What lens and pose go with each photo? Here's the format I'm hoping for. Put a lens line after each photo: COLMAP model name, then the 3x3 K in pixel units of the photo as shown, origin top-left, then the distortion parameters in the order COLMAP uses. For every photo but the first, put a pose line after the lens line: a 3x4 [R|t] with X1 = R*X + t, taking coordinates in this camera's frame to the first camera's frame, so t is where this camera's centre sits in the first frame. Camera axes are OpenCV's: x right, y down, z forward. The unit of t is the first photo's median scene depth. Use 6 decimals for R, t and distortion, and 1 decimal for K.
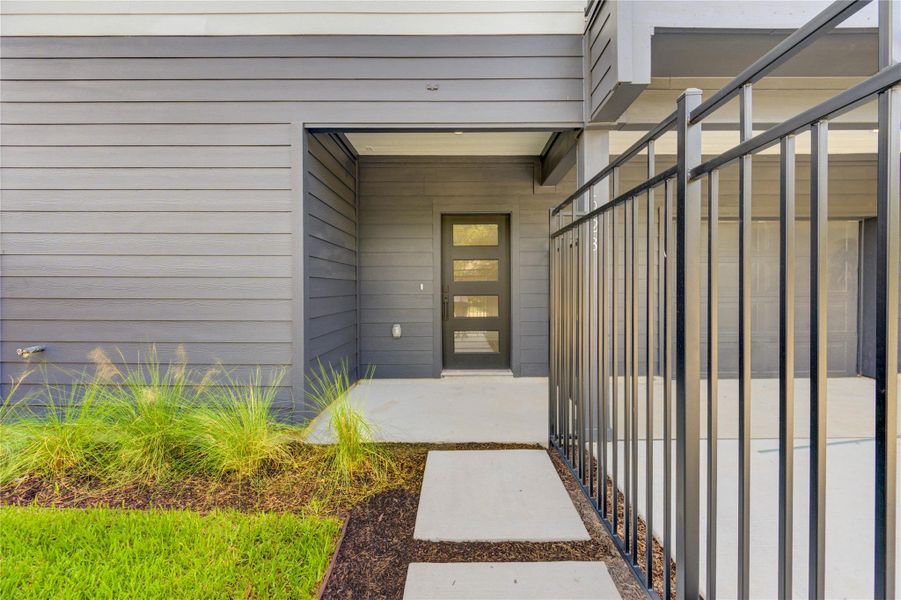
lens RADIAL K [[369.6, 0, 458.6], [0, 369.6, 294.2], [0, 0, 1]] dist [-0.010168, -0.001037]
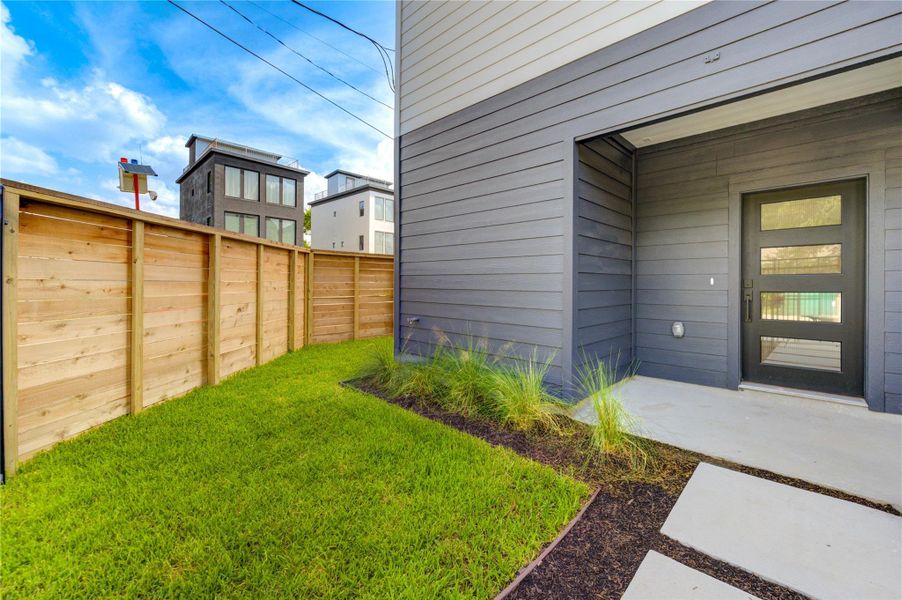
lens RADIAL K [[375.1, 0, 459.4], [0, 375.1, 280.1], [0, 0, 1]] dist [-0.011362, -0.000517]
pose [[0.729192, -0.005852, -0.684284, 0.132086], [-0.012987, 0.999665, -0.022389, 0.008994], [0.684186, 0.025213, 0.728871, -0.093195]]
